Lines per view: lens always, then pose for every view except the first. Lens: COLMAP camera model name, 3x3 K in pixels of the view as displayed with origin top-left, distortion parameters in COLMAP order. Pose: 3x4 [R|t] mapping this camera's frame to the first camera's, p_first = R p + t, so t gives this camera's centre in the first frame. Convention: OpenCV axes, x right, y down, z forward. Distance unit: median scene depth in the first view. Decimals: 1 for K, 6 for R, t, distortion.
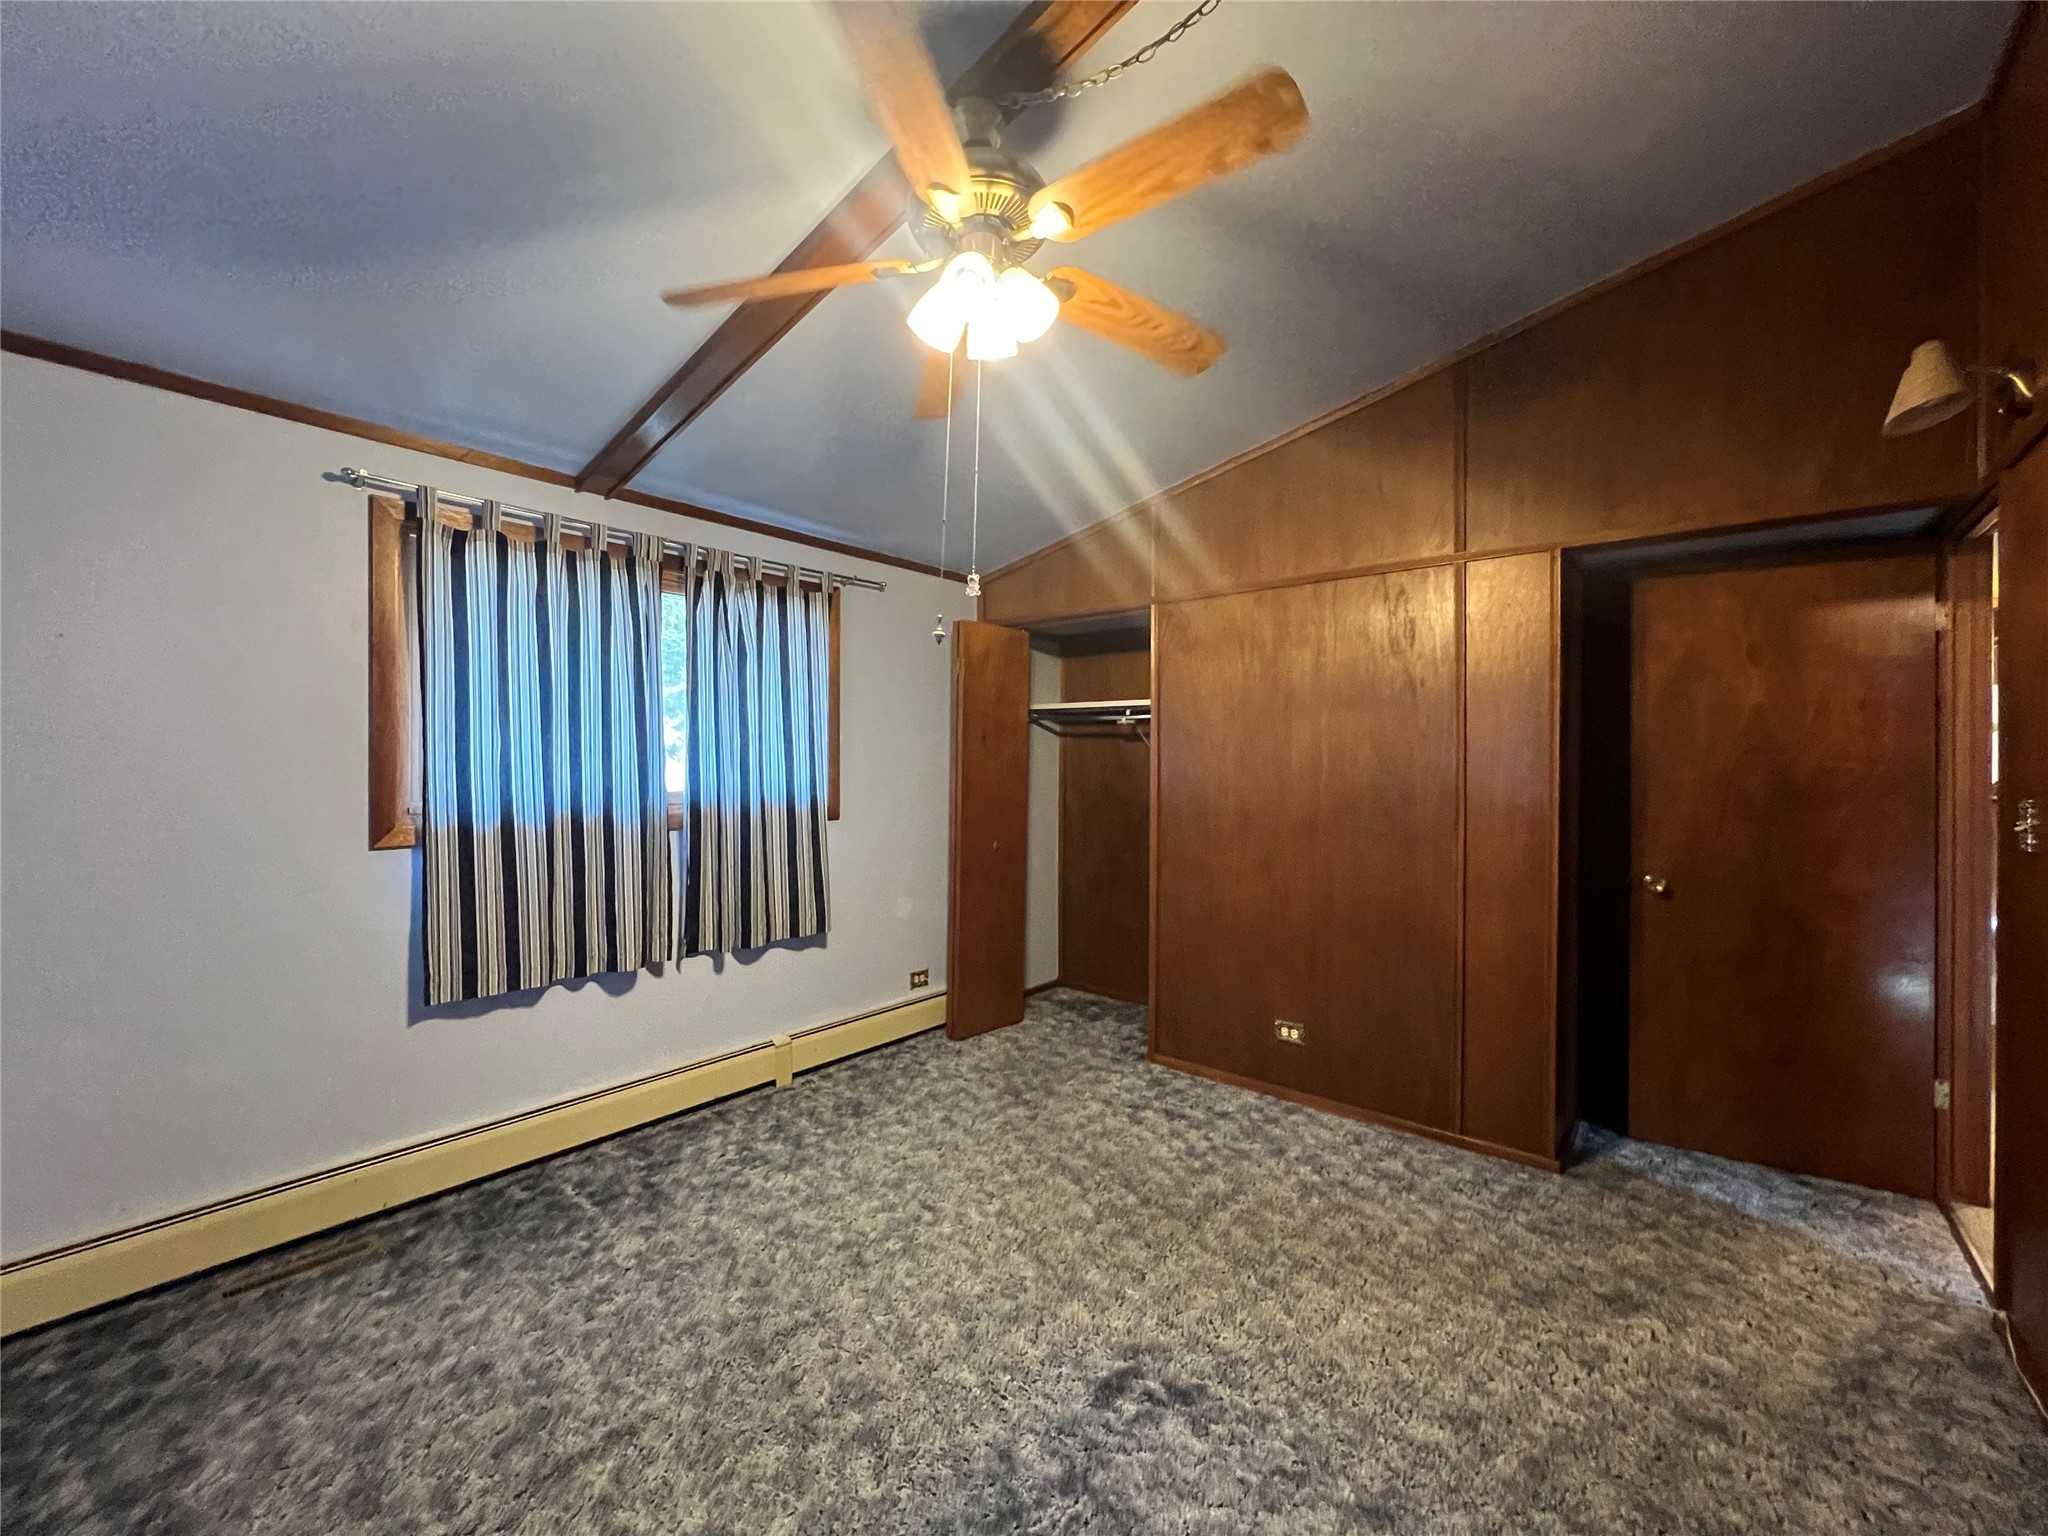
lens RADIAL K [[821.1, 0, 1013.5], [0, 821.1, 765.3], [0, 0, 1]] dist [-0.002094, 0.000739]
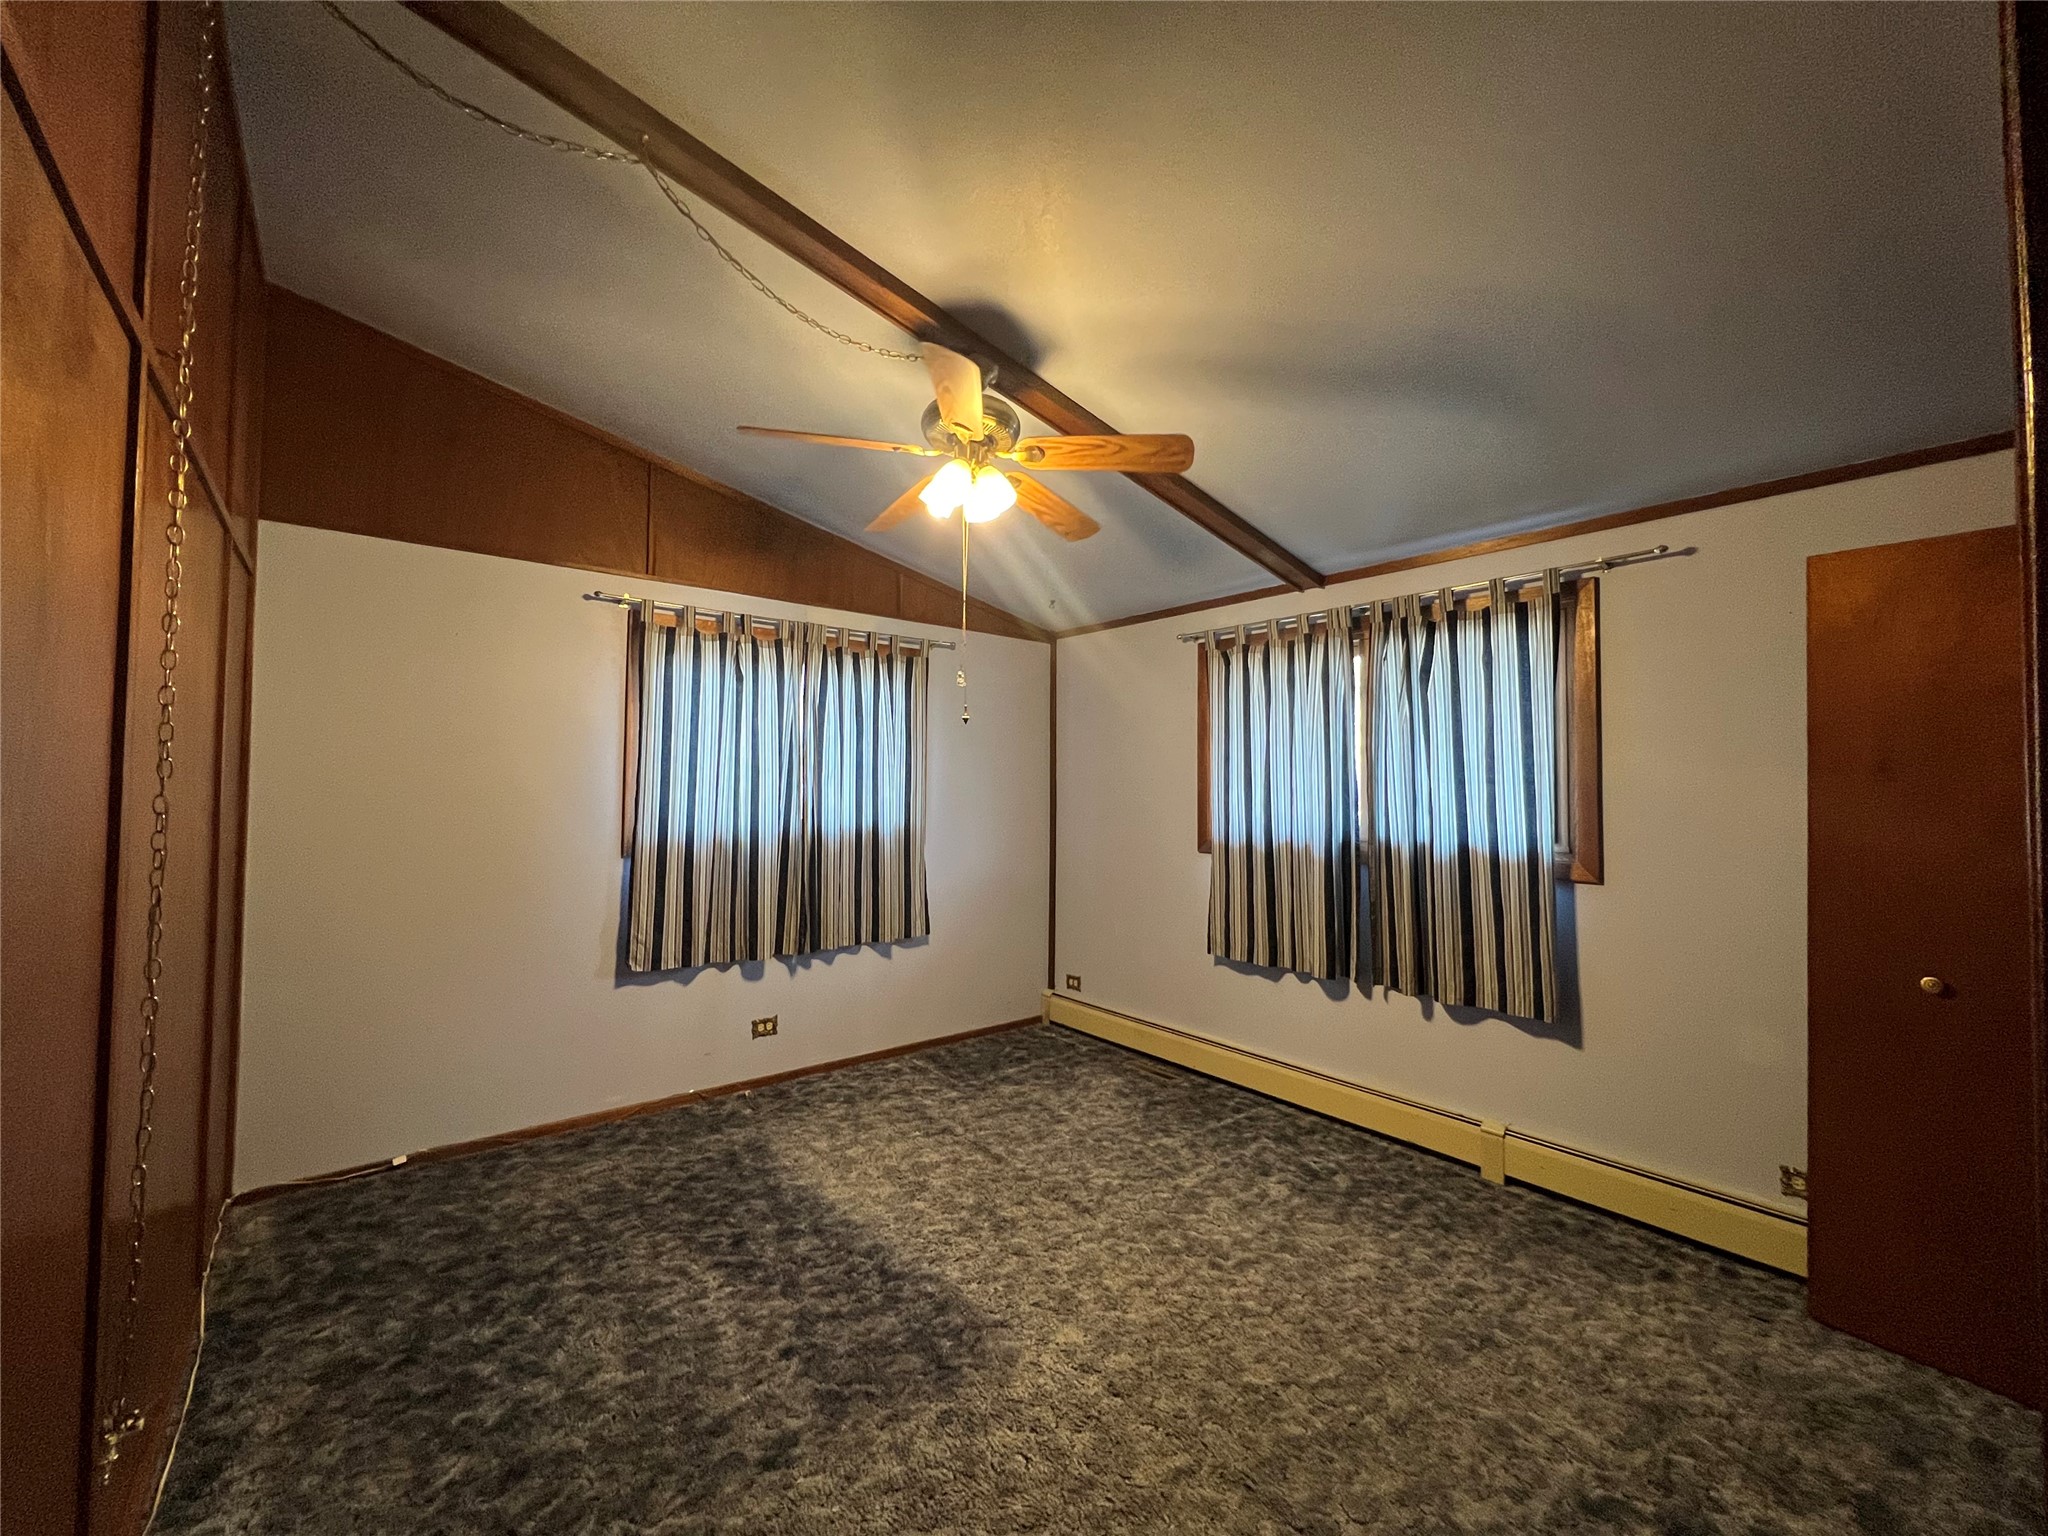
lens RADIAL K [[821.1, 0, 1019.3], [0, 821.1, 769.5], [0, 0, 1]] dist [-0.002094, 0.000739]
pose [[-0.176479, -0.026989, -0.983934, 0.819144], [-0.011873, 0.999610, -0.025290, -0.017889], [0.984233, 0.007219, -0.176730, 0.808756]]
